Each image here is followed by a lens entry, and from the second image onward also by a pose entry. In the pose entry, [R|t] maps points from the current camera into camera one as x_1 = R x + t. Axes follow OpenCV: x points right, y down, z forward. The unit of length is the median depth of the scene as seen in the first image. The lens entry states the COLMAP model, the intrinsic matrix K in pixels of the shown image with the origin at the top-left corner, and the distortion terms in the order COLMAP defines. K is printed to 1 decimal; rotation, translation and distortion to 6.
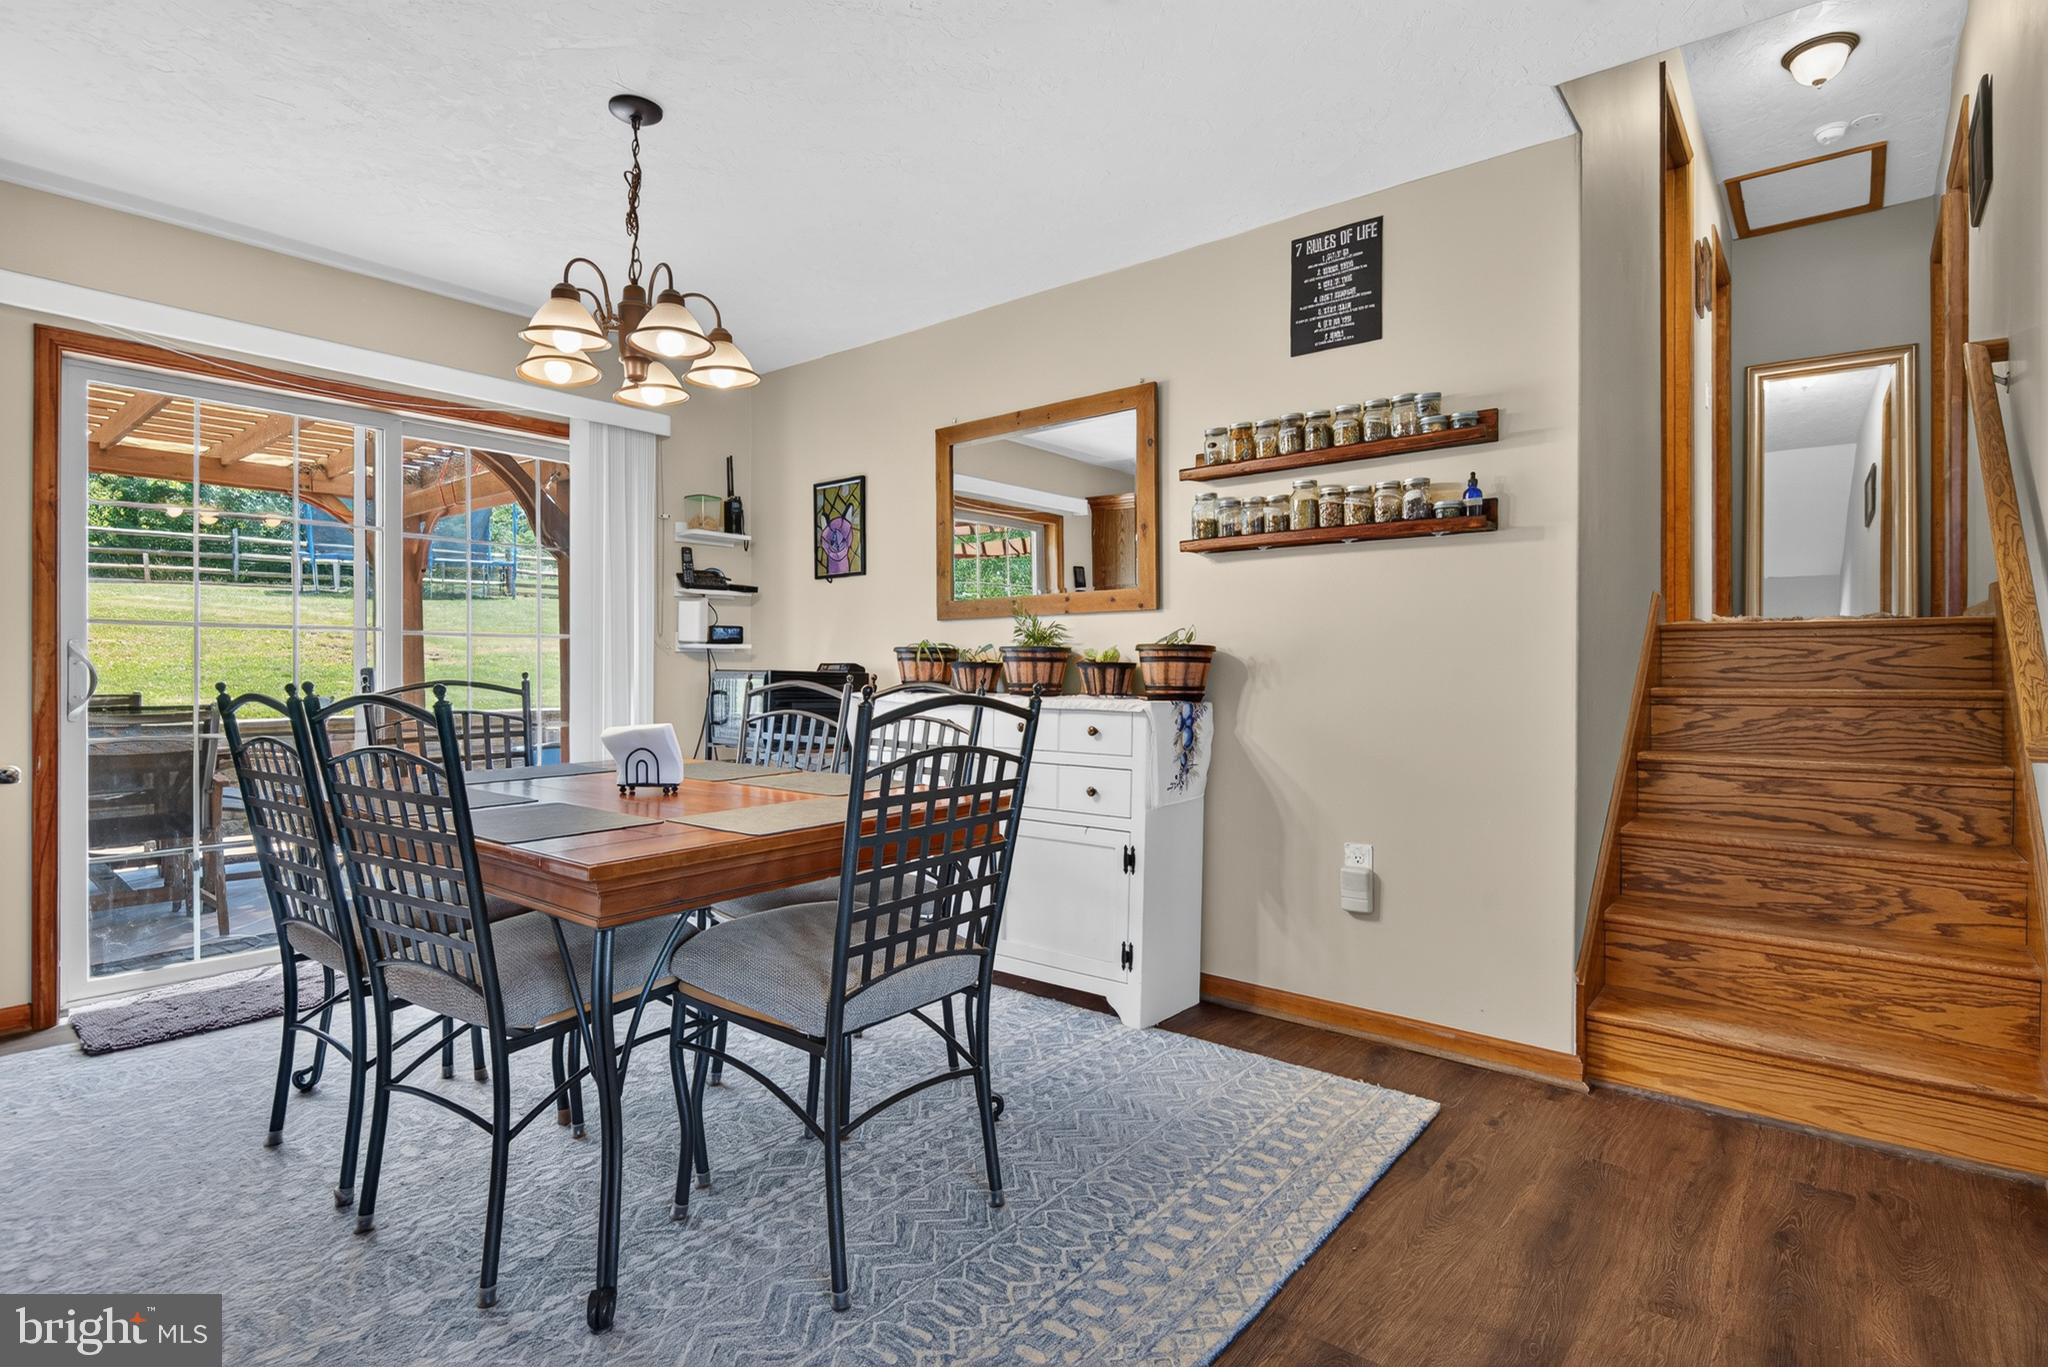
lens RADIAL K [[1014.1, 0, 1024.0], [0, 1014.1, 683.5], [0, 0, 1]] dist [-0.001129, -0.000369]
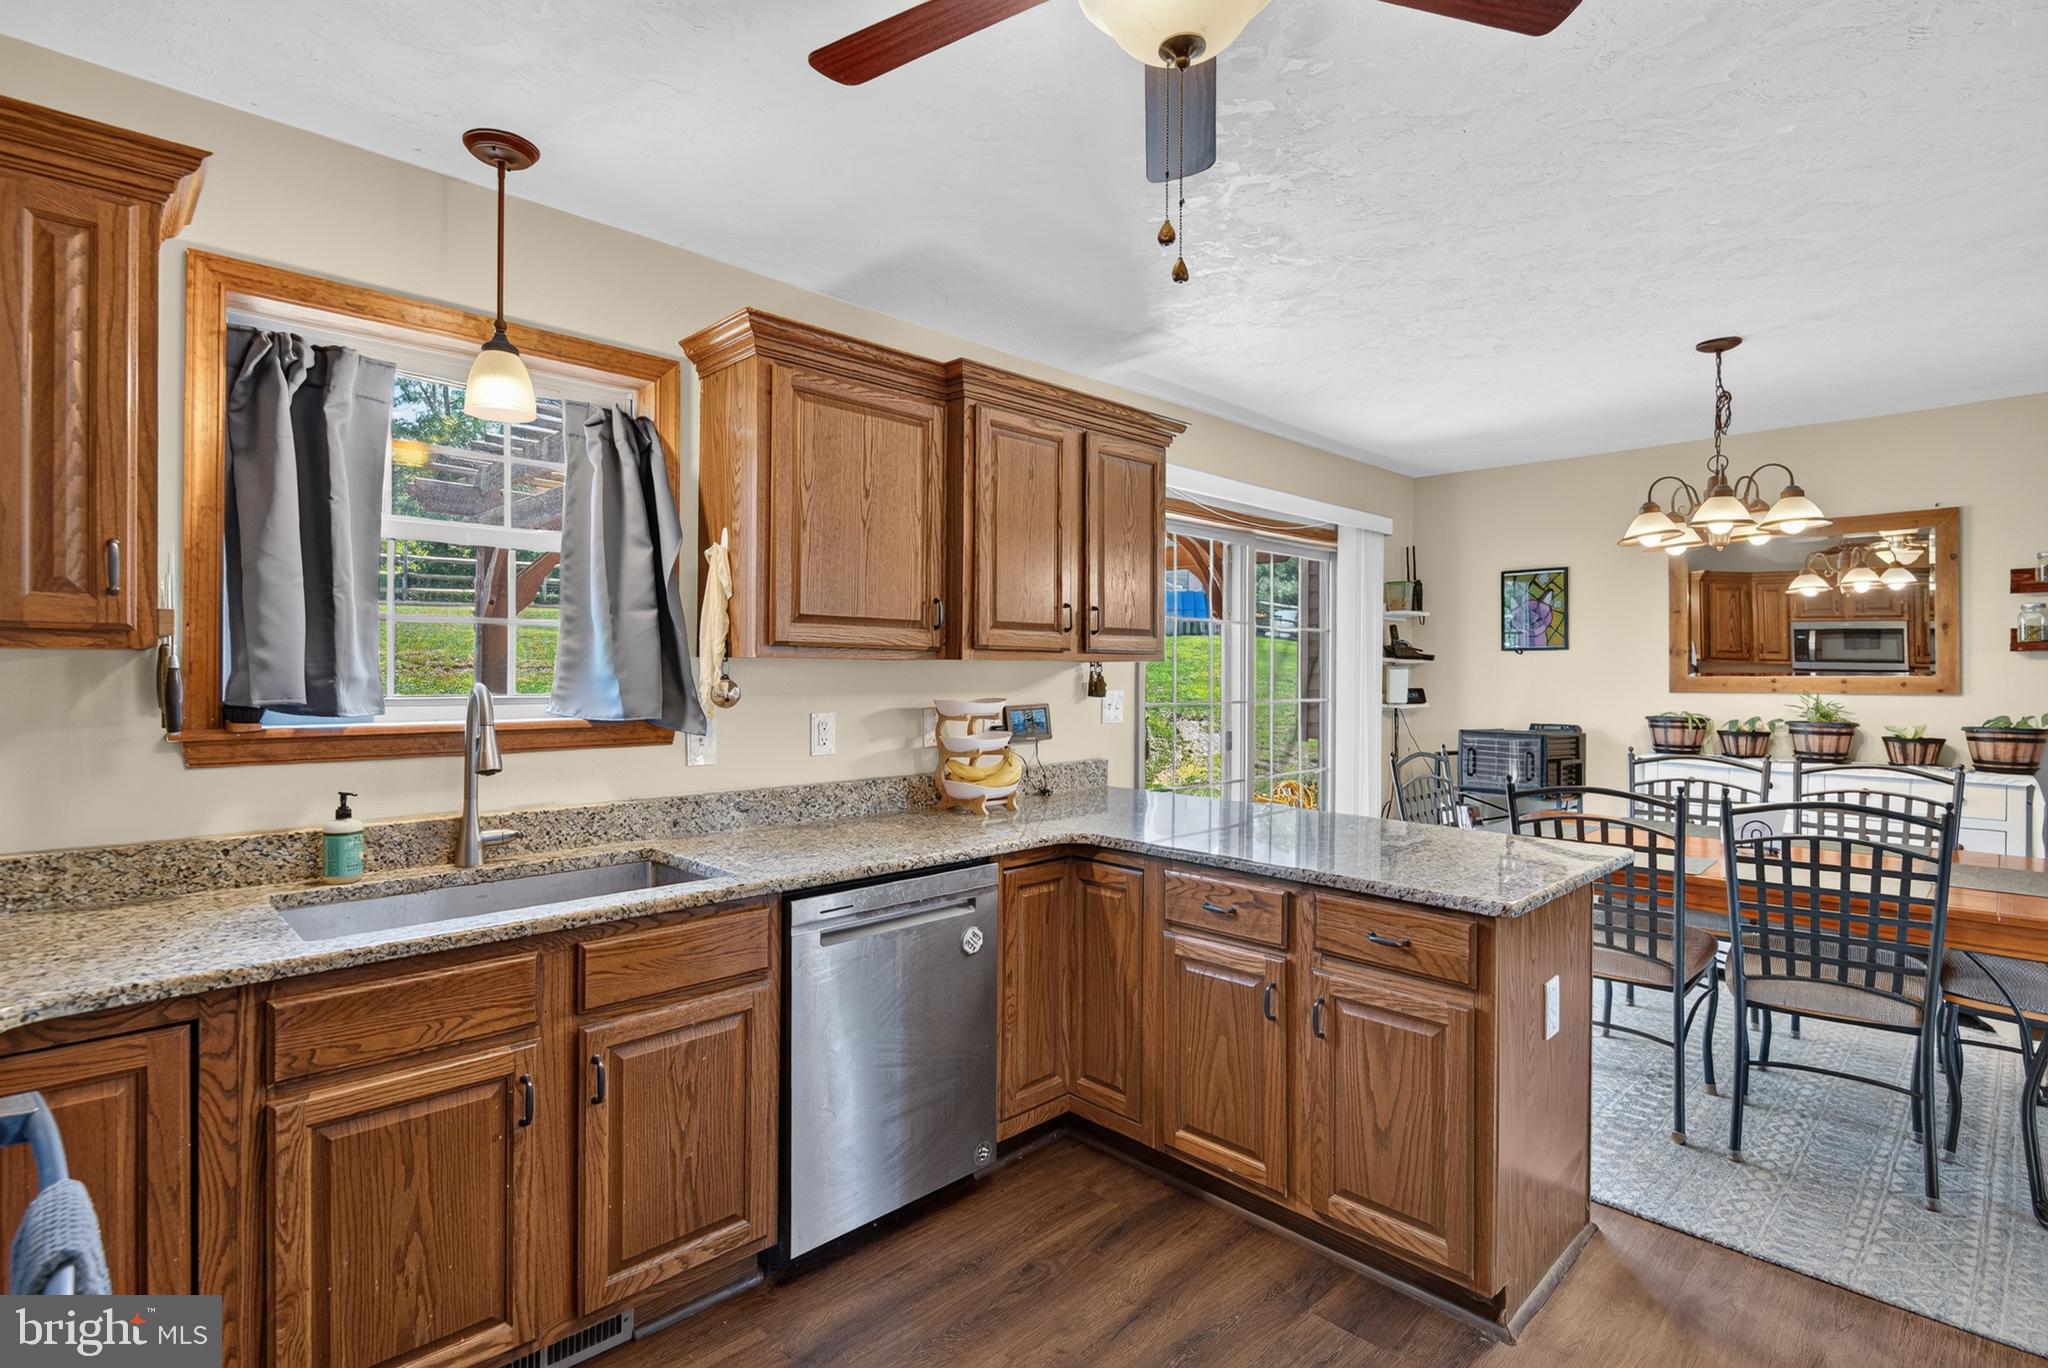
lens RADIAL K [[982.6, 0, 1028.1], [0, 982.6, 673.0], [0, 0, 1]] dist [-0.002154, -0.000674]
pose [[0.993921, 0.002105, -0.110076, -0.891589], [-0.003387, 0.999929, -0.011458, -0.085988], [0.110044, 0.011762, 0.993857, -0.302234]]
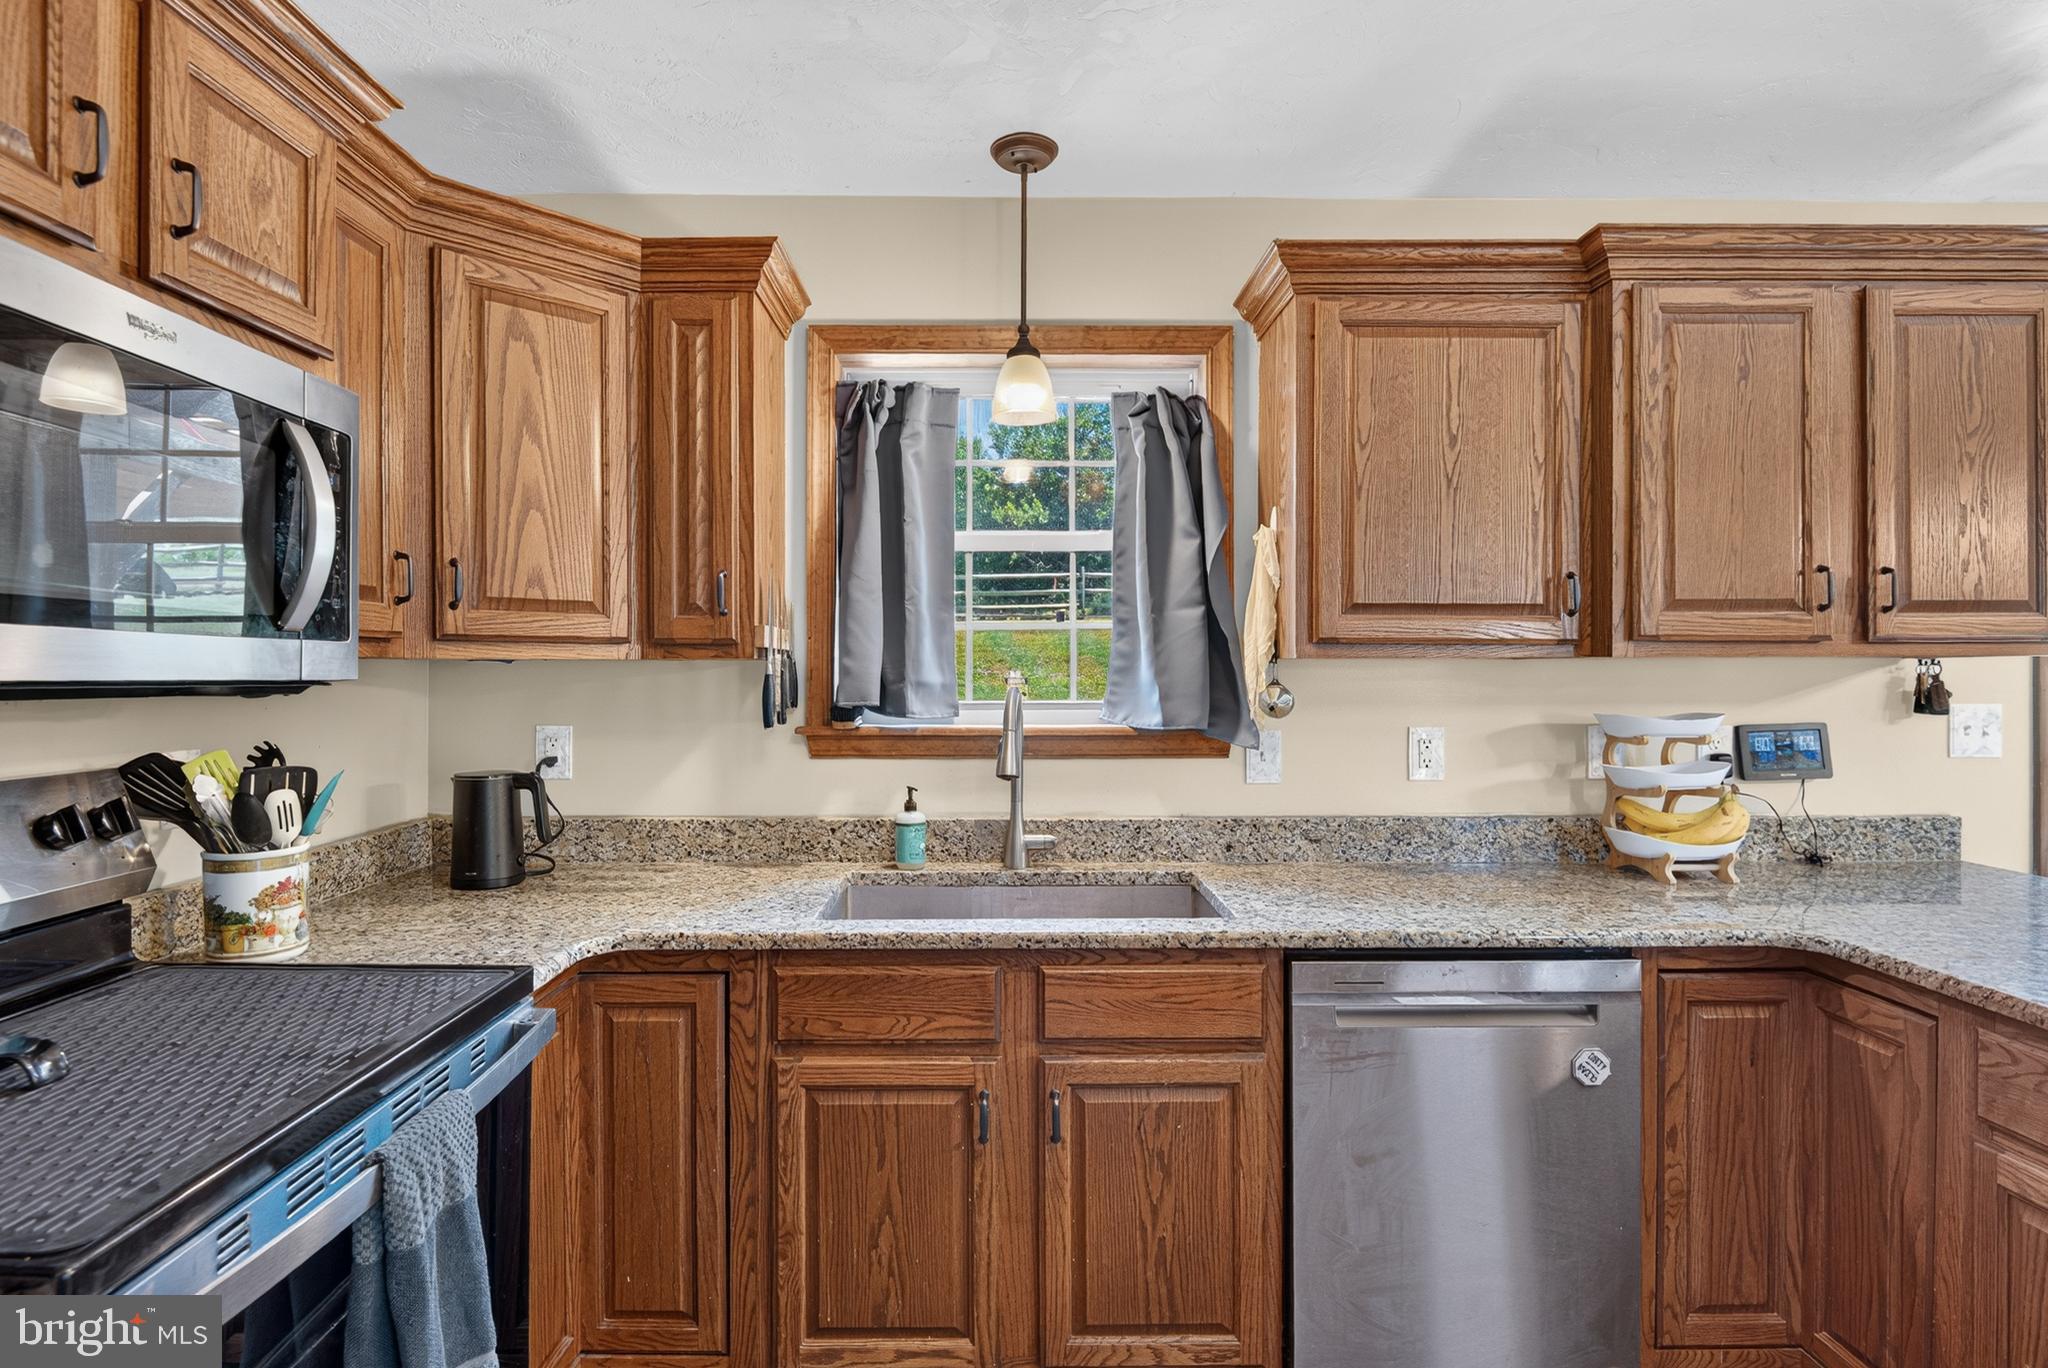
lens RADIAL K [[1036.5, 0, 1010.3], [0, 1036.5, 674.7], [0, 0, 1]] dist [0.001697, -0.005170]
pose [[0.637957, -0.002152, -0.770069, -0.790305], [-0.008026, 0.999923, -0.009443, -0.087777], [0.770031, 0.012205, 0.637890, -0.139682]]
